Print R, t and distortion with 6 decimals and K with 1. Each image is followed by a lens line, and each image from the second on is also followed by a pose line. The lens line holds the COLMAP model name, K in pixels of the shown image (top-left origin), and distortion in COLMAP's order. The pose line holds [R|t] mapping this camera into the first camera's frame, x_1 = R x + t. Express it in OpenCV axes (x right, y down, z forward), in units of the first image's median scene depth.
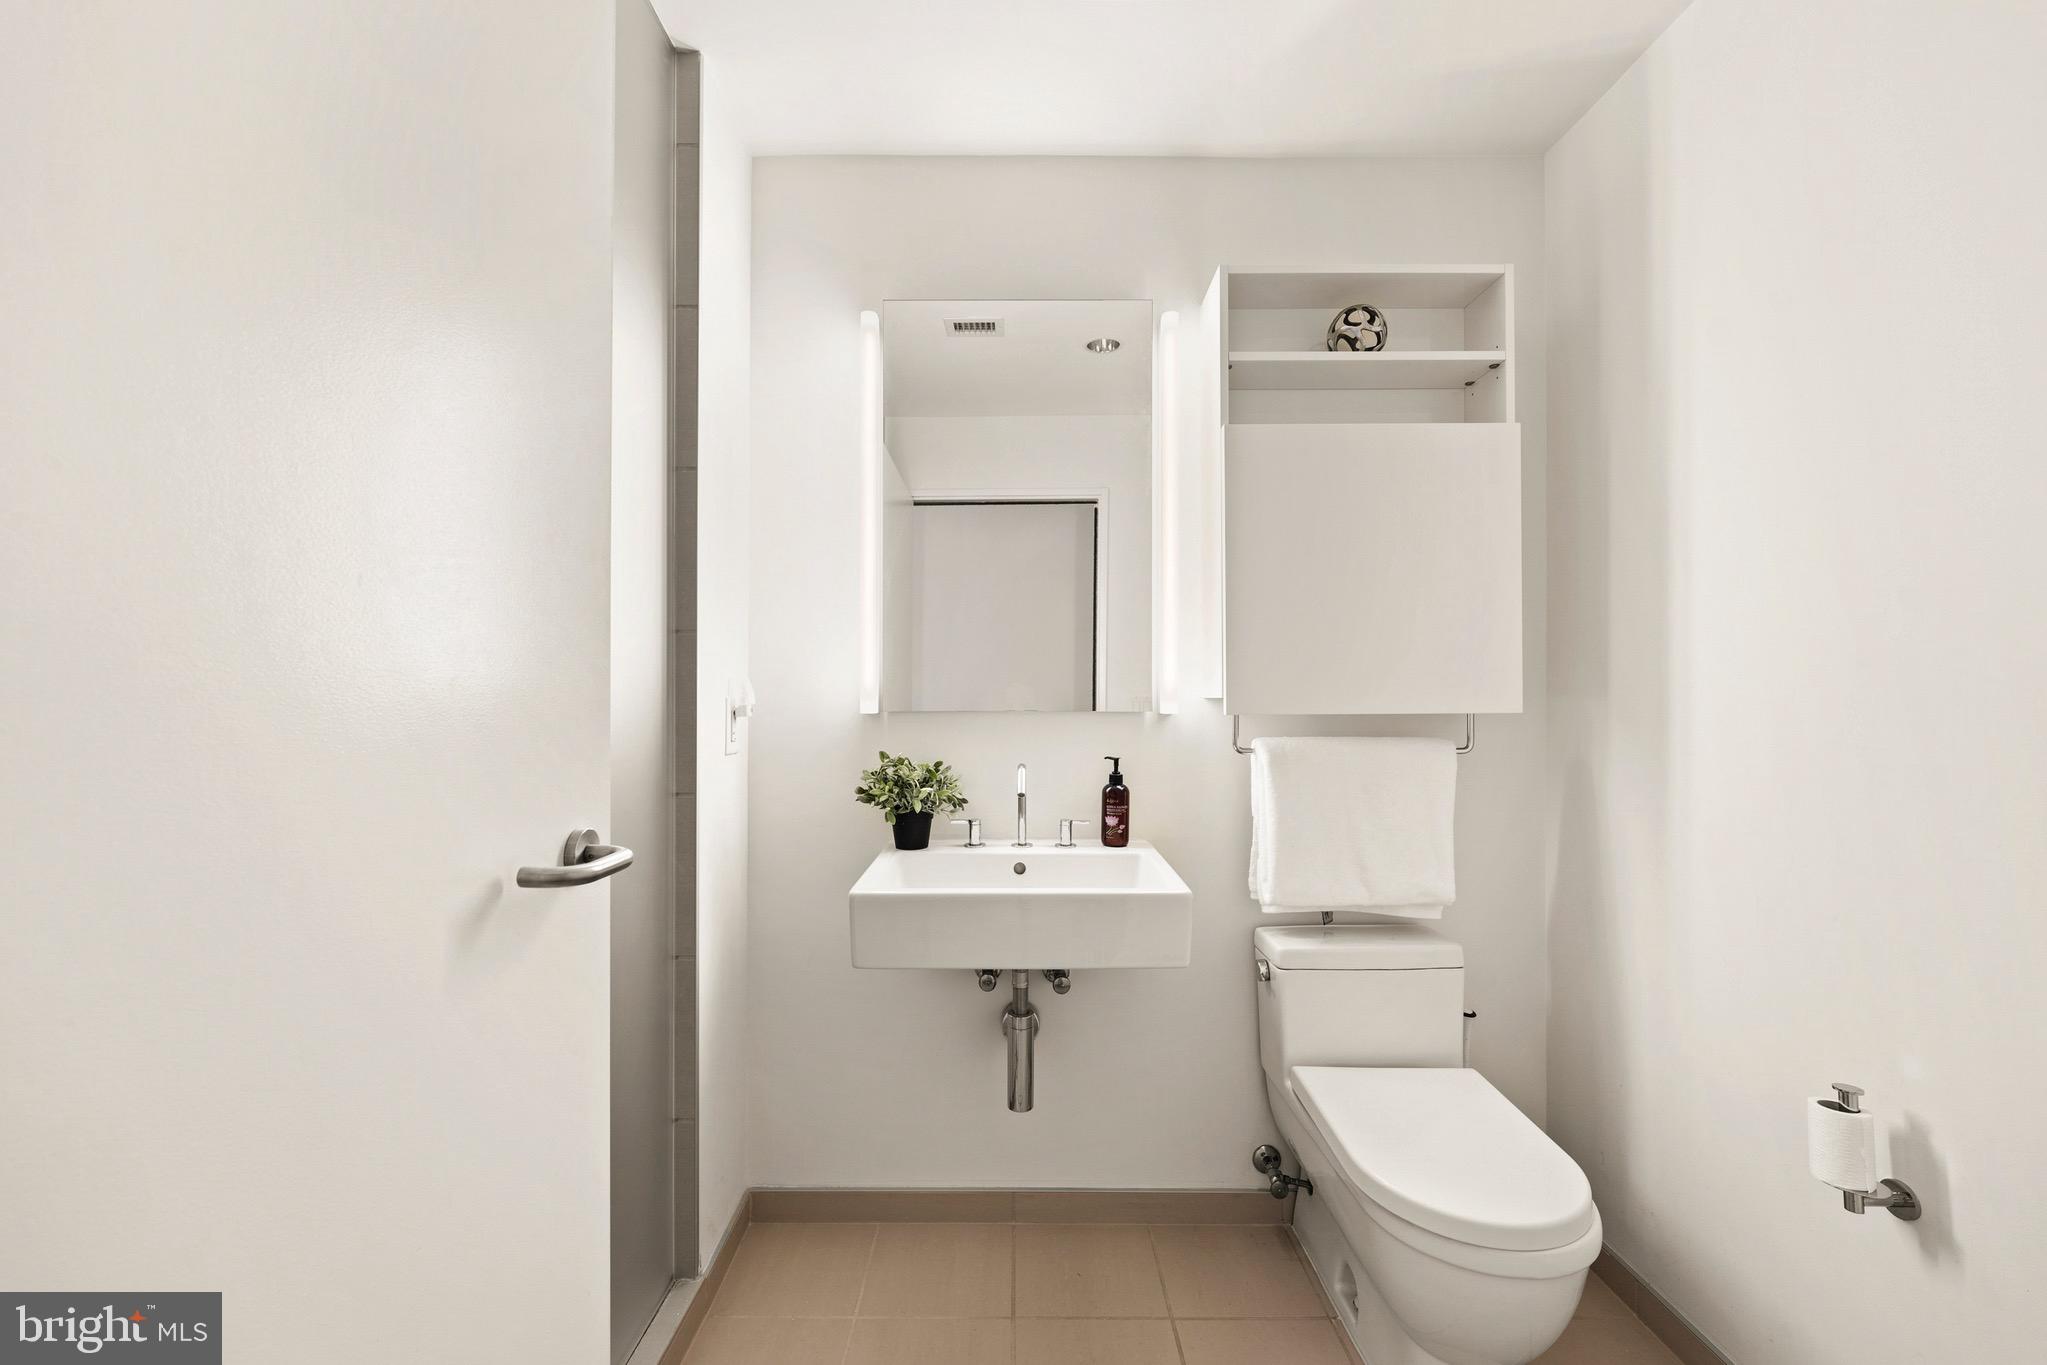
lens RADIAL K [[839.3, 0, 1025.0], [0, 839.3, 689.0], [0, 0, 1]] dist [-0.009322, 0.000011]
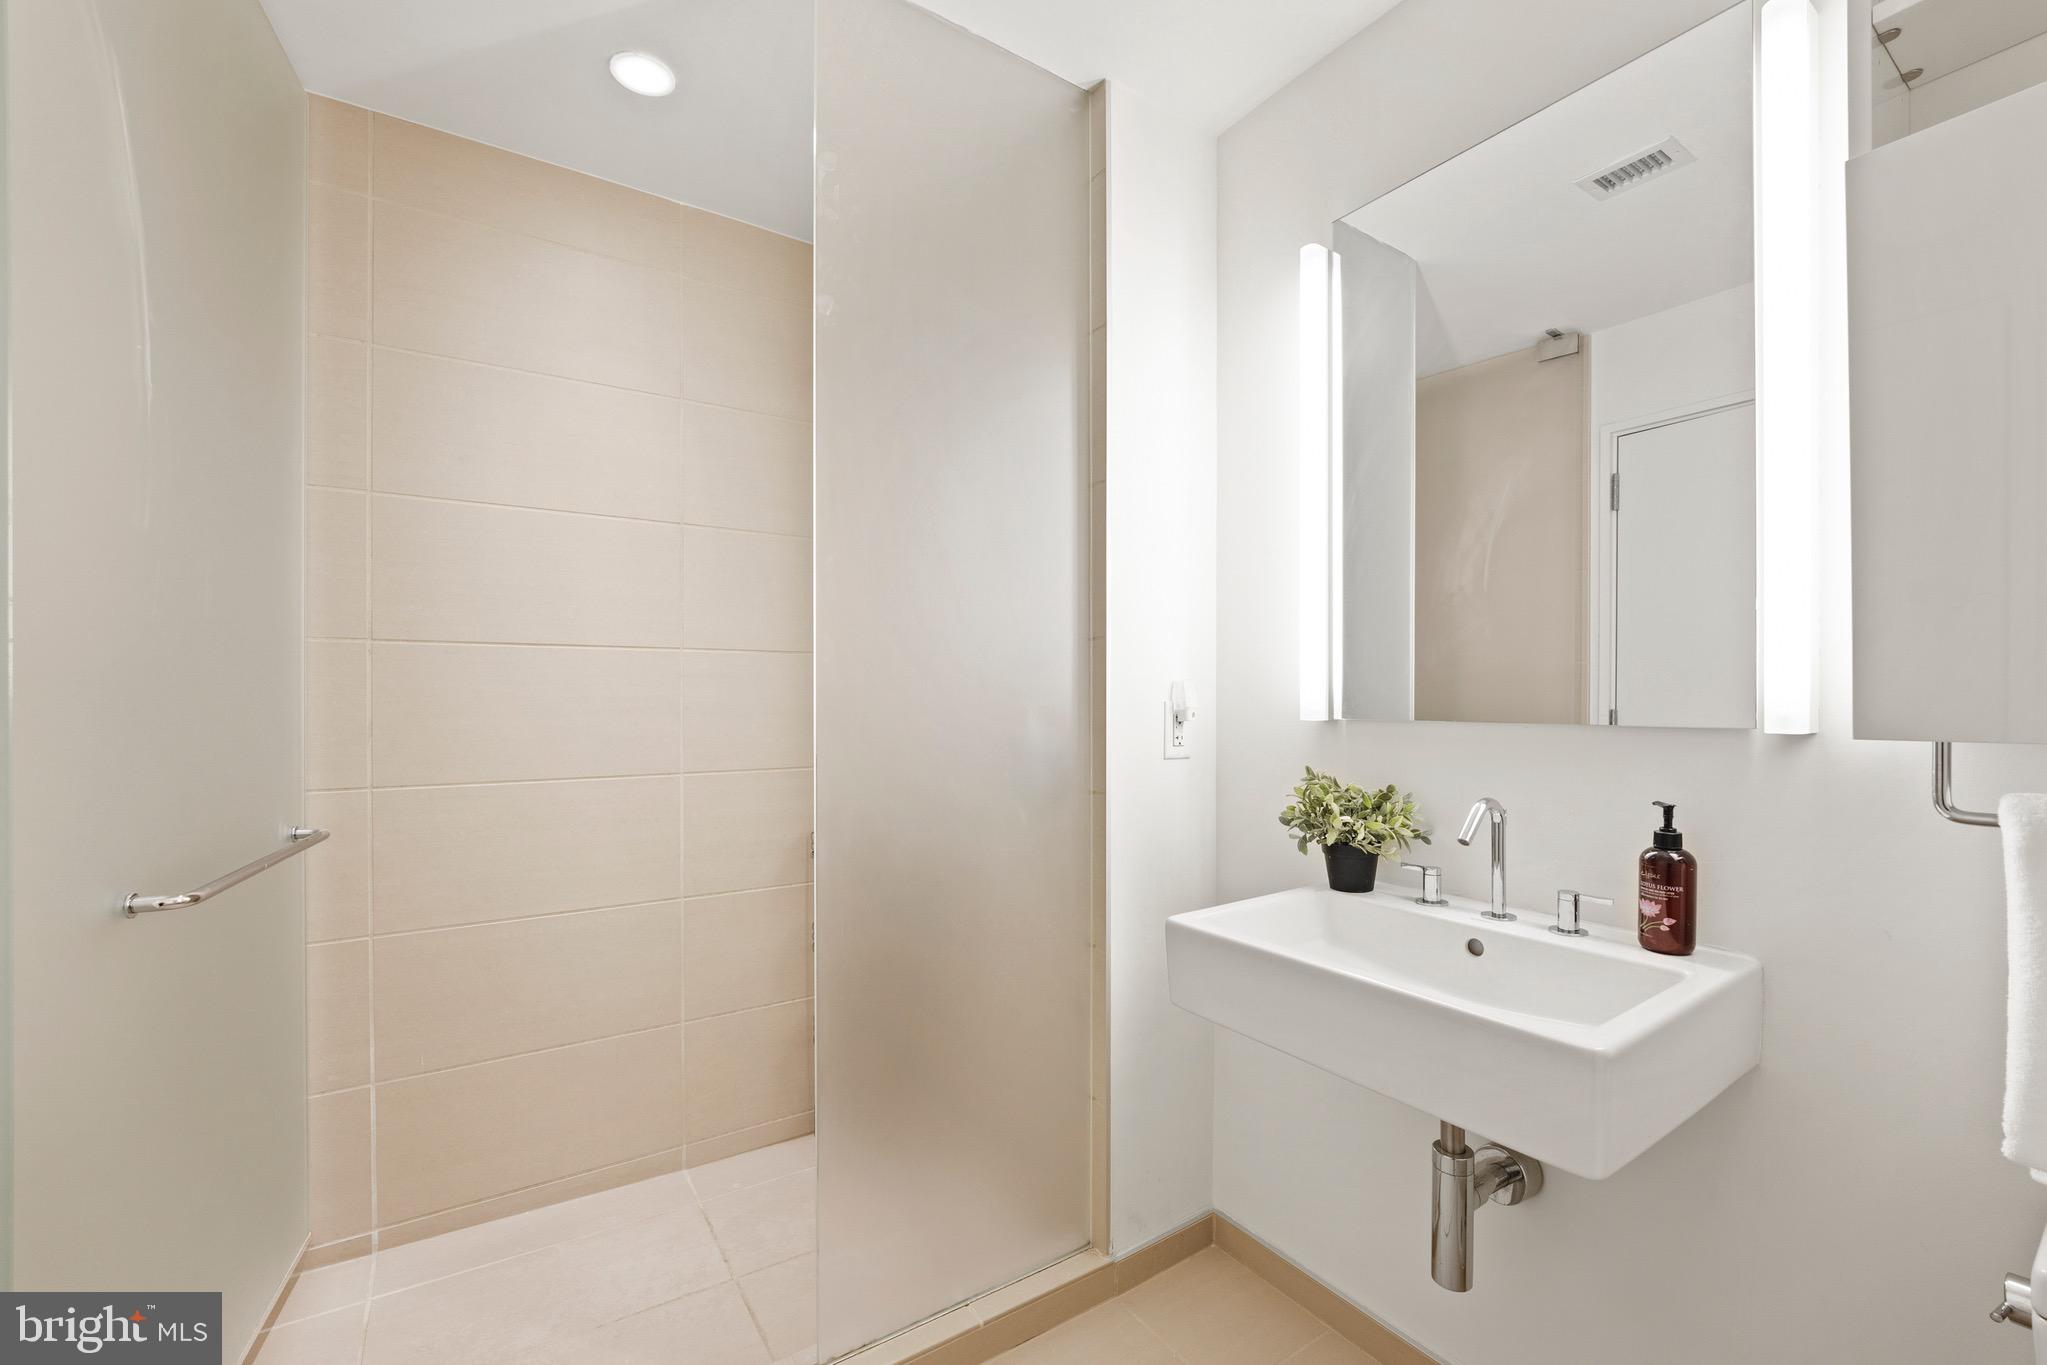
lens RADIAL K [[839.3, 0, 1025.0], [0, 839.3, 689.0], [0, 0, 1]] dist [-0.009322, 0.000011]
pose [[0.553236, -0.004403, -0.833013, 0.357026], [0.007266, 0.999973, -0.000460, -0.004439], [0.832993, -0.005798, 0.553254, 0.286973]]
